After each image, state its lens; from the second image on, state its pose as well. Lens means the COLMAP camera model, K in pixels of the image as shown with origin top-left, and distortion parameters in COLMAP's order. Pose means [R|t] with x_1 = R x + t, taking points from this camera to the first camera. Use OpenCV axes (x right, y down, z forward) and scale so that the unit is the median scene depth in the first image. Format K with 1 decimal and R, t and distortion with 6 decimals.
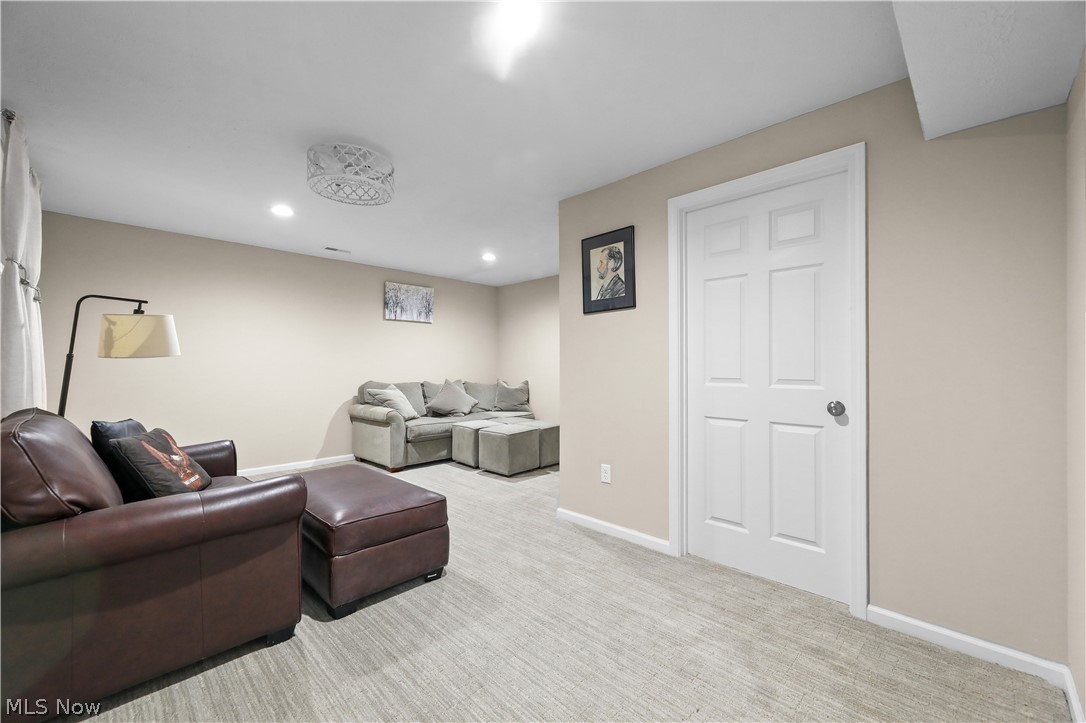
lens RADIAL K [[444.1, 0, 546.3], [0, 444.1, 366.3], [0, 0, 1]] dist [-0.002732, -0.001842]
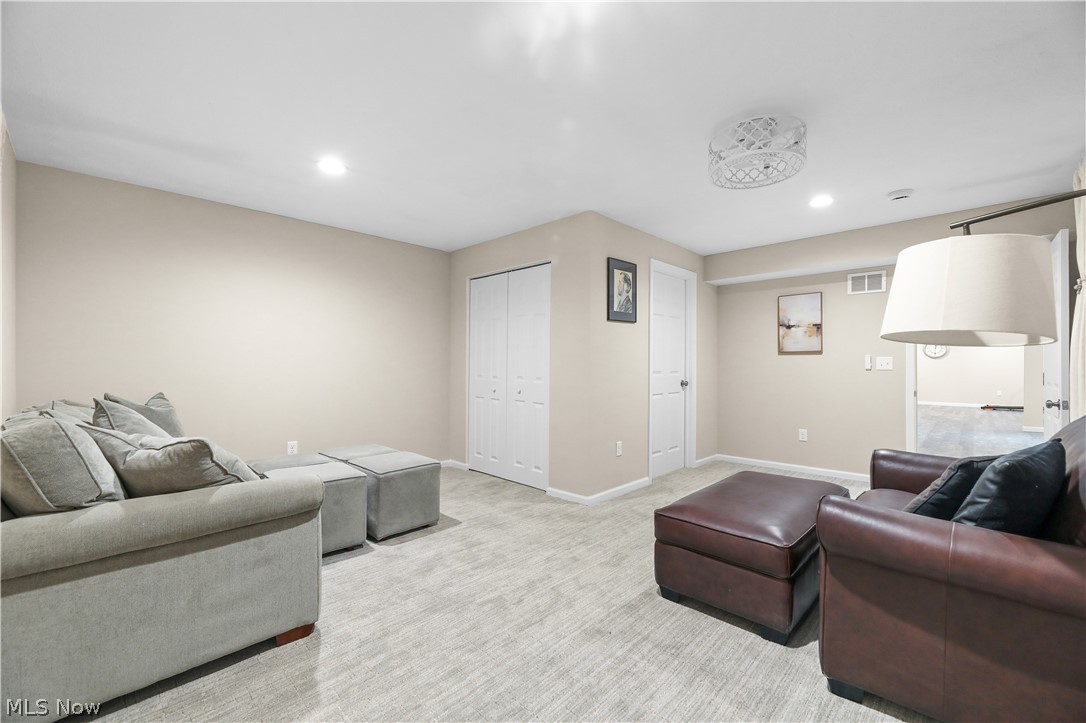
lens RADIAL K [[444.1, 0, 546.6], [0, 444.1, 360.8], [0, 0, 1]] dist [-0.002732, -0.001842]
pose [[-0.005982, -0.002487, 0.999979, -1.160361], [-0.007387, 0.999970, 0.002442, -0.012784], [-0.999955, -0.007373, -0.006000, 1.237786]]
